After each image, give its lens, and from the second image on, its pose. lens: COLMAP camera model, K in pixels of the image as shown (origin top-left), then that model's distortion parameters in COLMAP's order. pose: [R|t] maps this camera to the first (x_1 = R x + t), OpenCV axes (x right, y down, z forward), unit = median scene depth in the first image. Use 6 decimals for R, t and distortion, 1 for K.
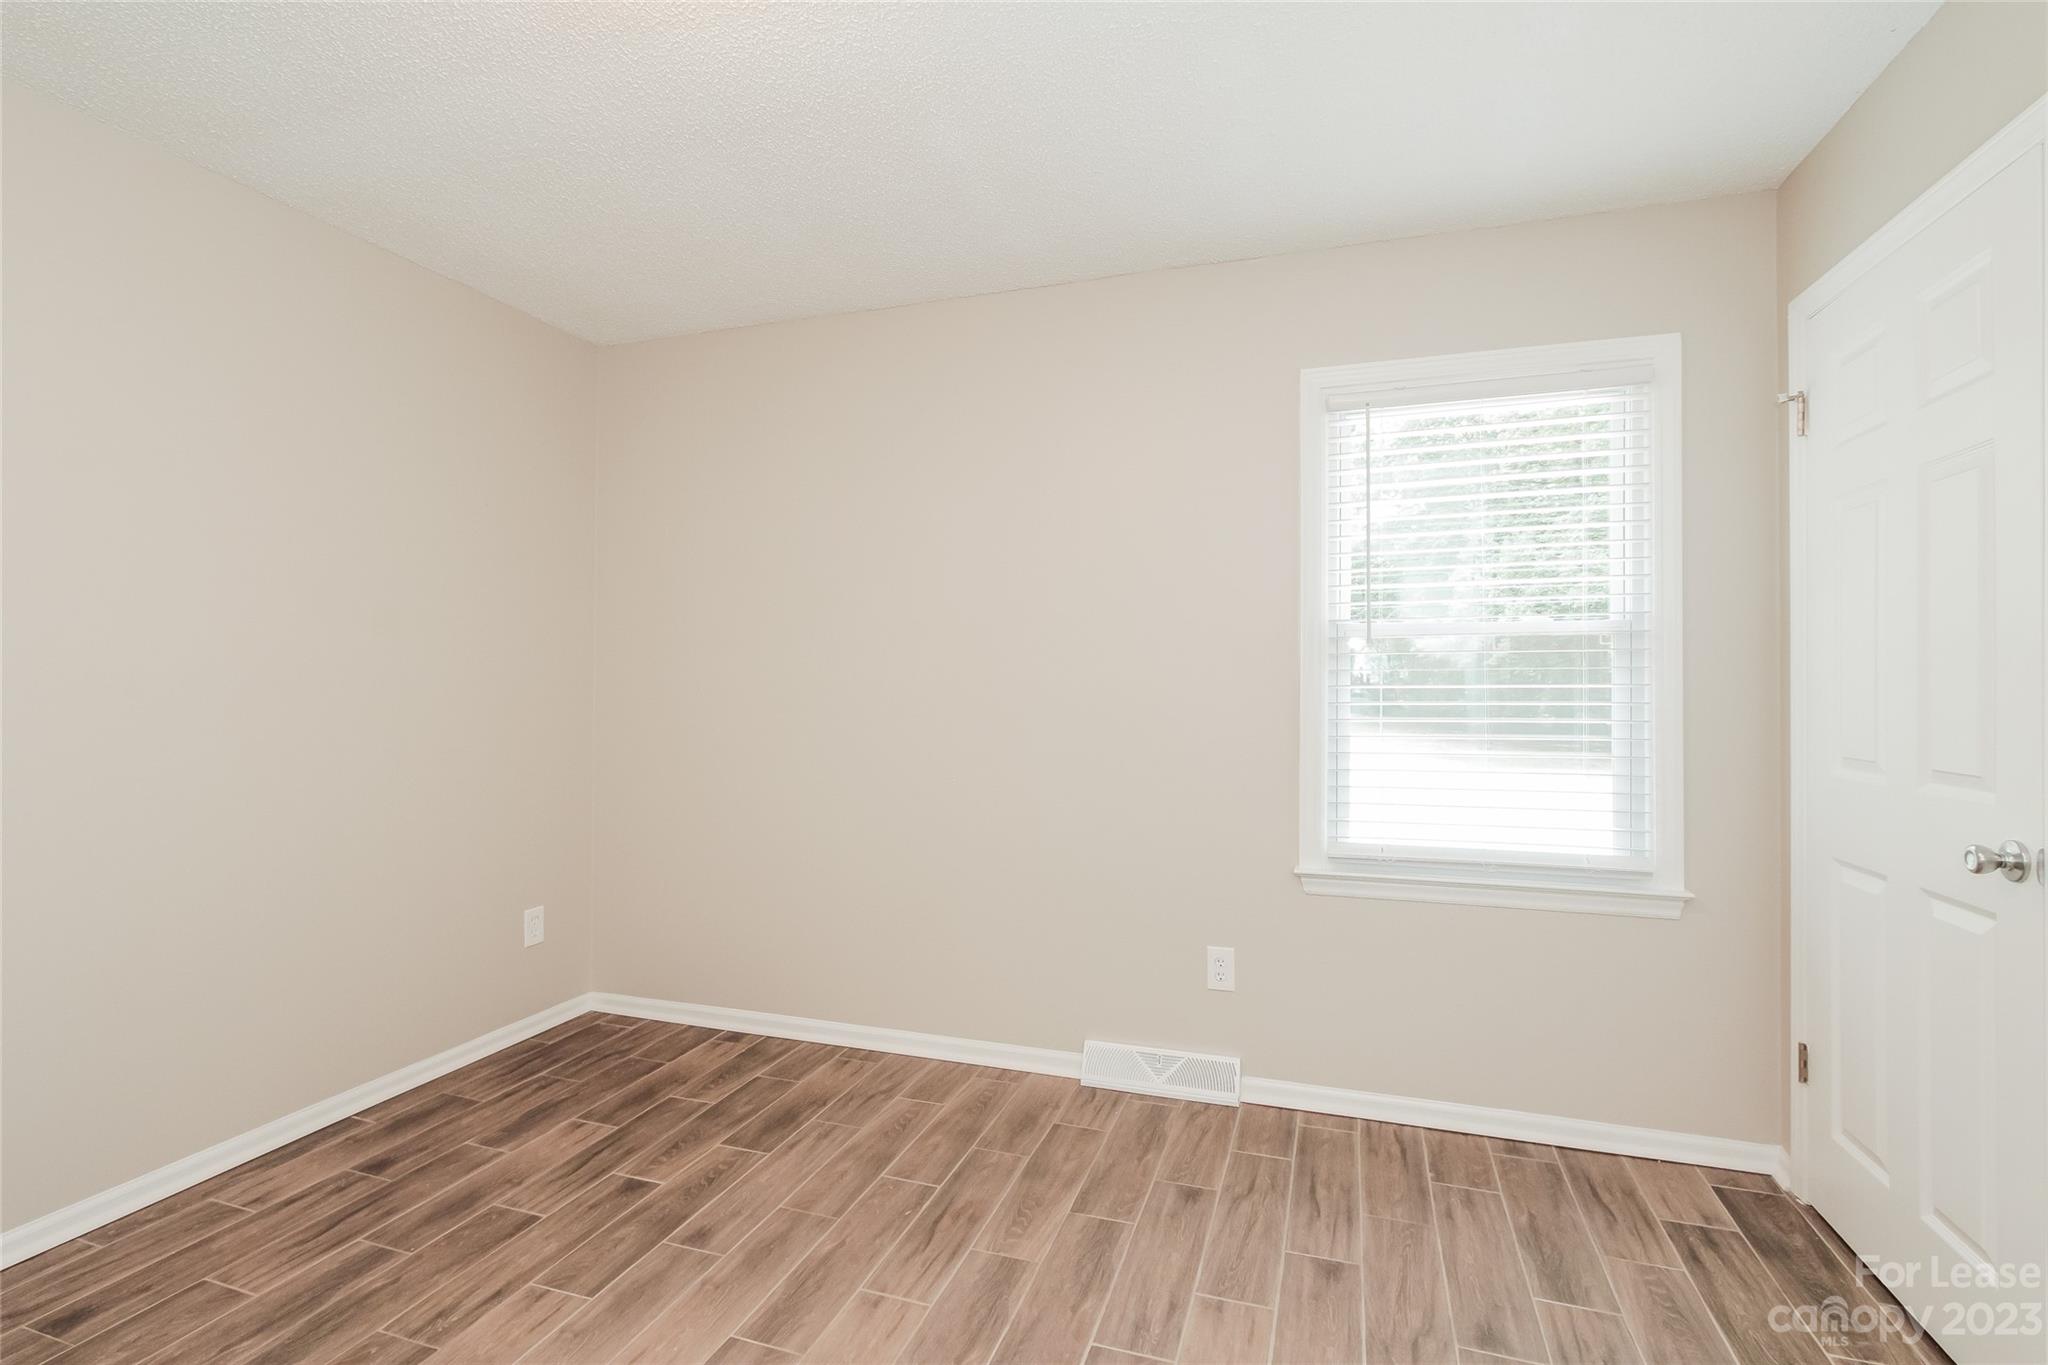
lens RADIAL K [[956.0, 0, 1027.6], [0, 956.0, 677.4], [0, 0, 1]] dist [0.001928, 0.000319]
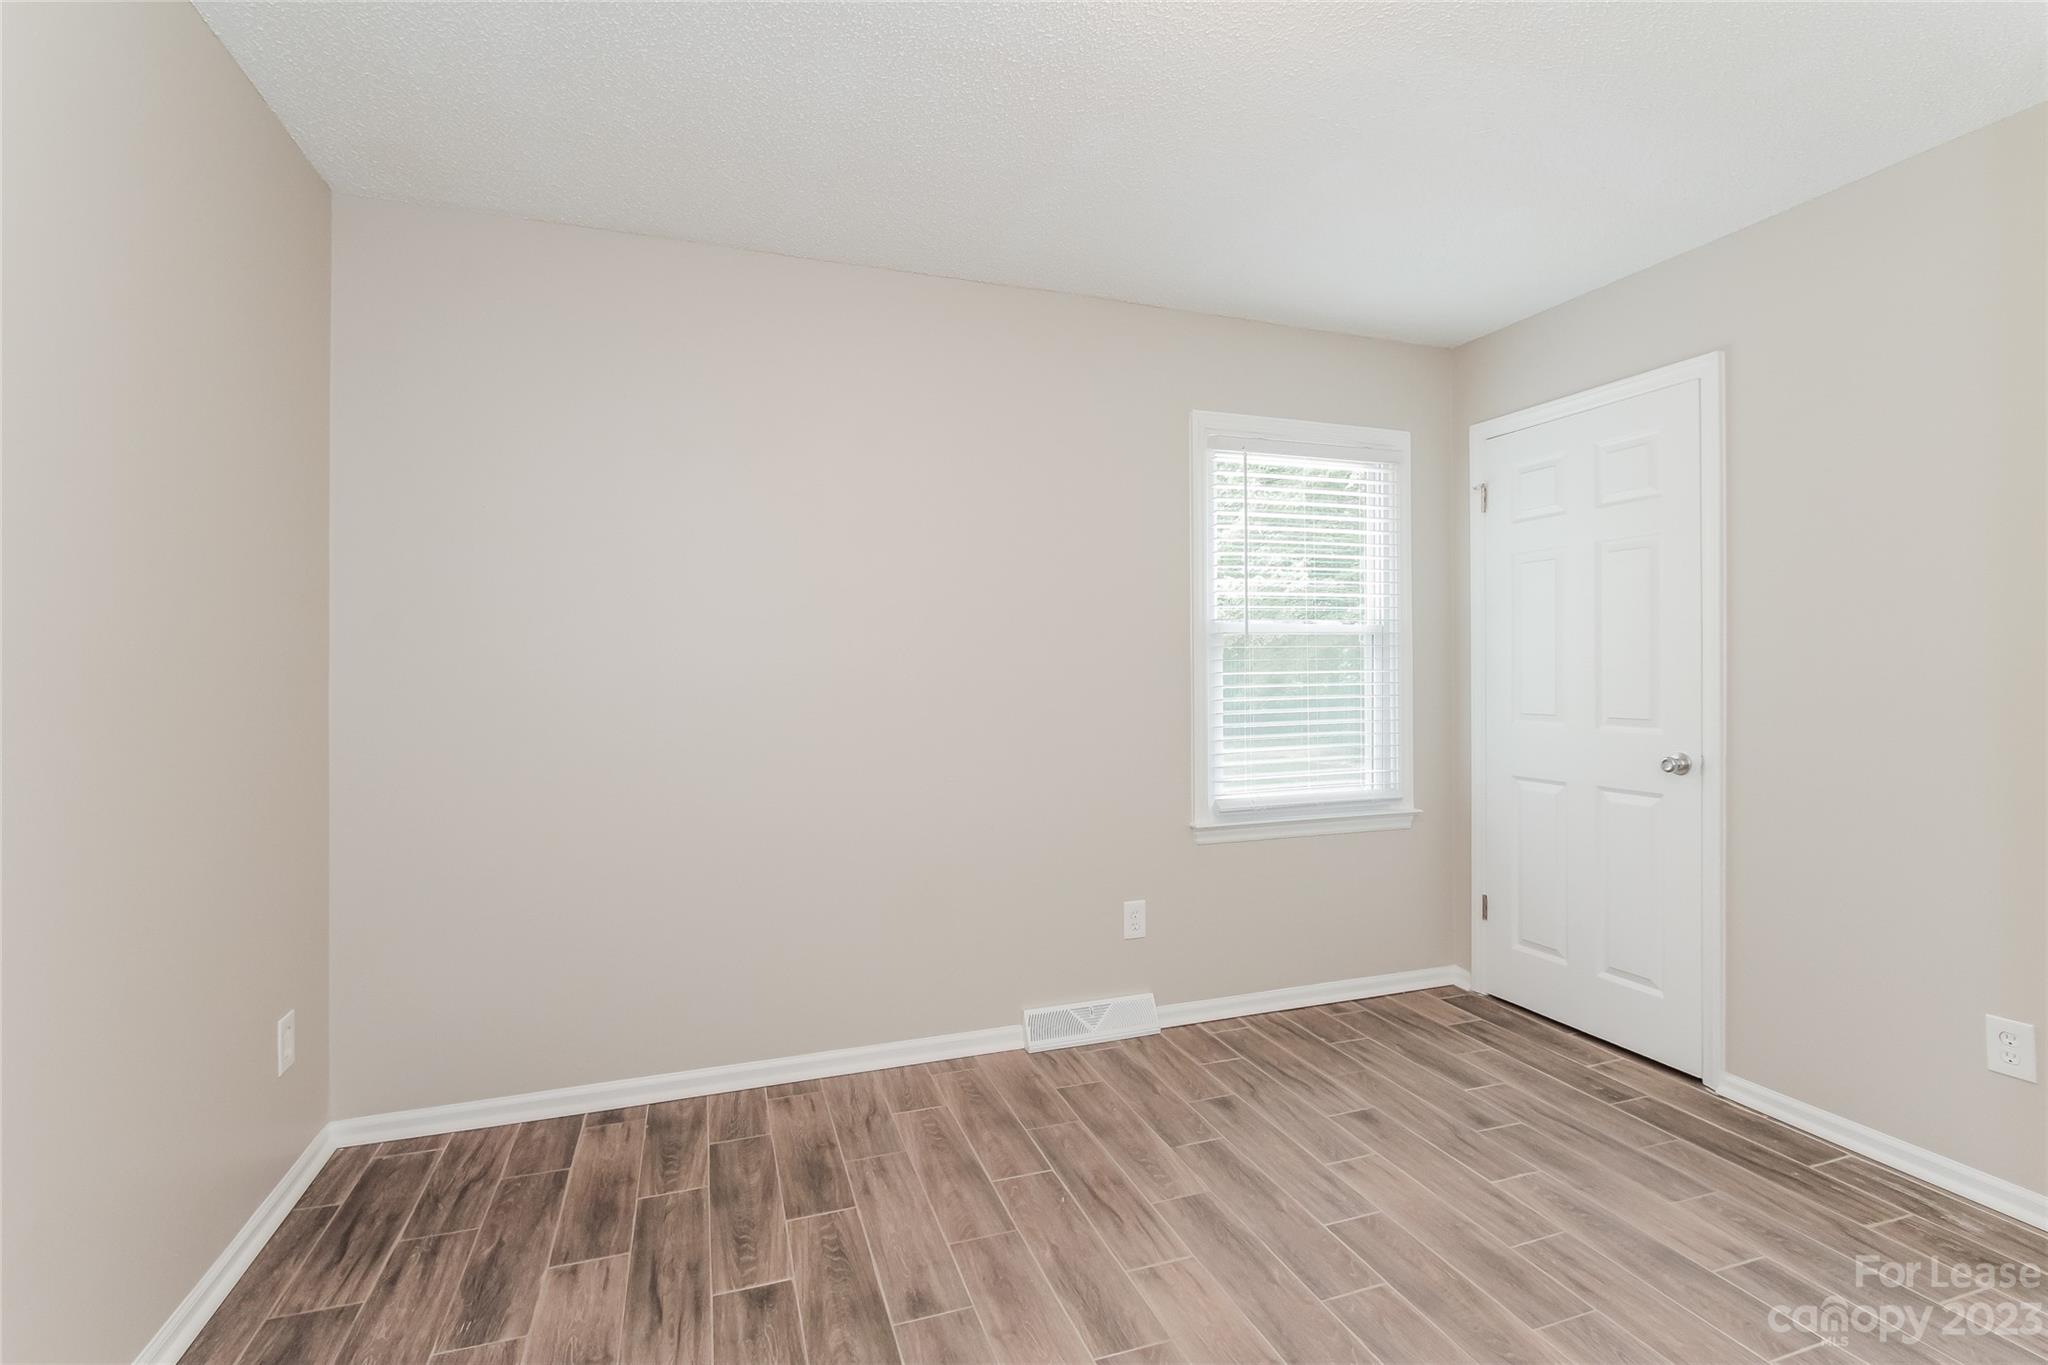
lens RADIAL K [[927.6, 0, 1024.5], [0, 927.6, 677.0], [0, 0, 1]] dist [-0.000329, 0.000035]
pose [[0.788510, -0.008932, 0.614957, -0.646836], [0.003164, 0.999940, 0.010467, 0.001370], [-0.615014, -0.006308, 0.788491, 0.225766]]
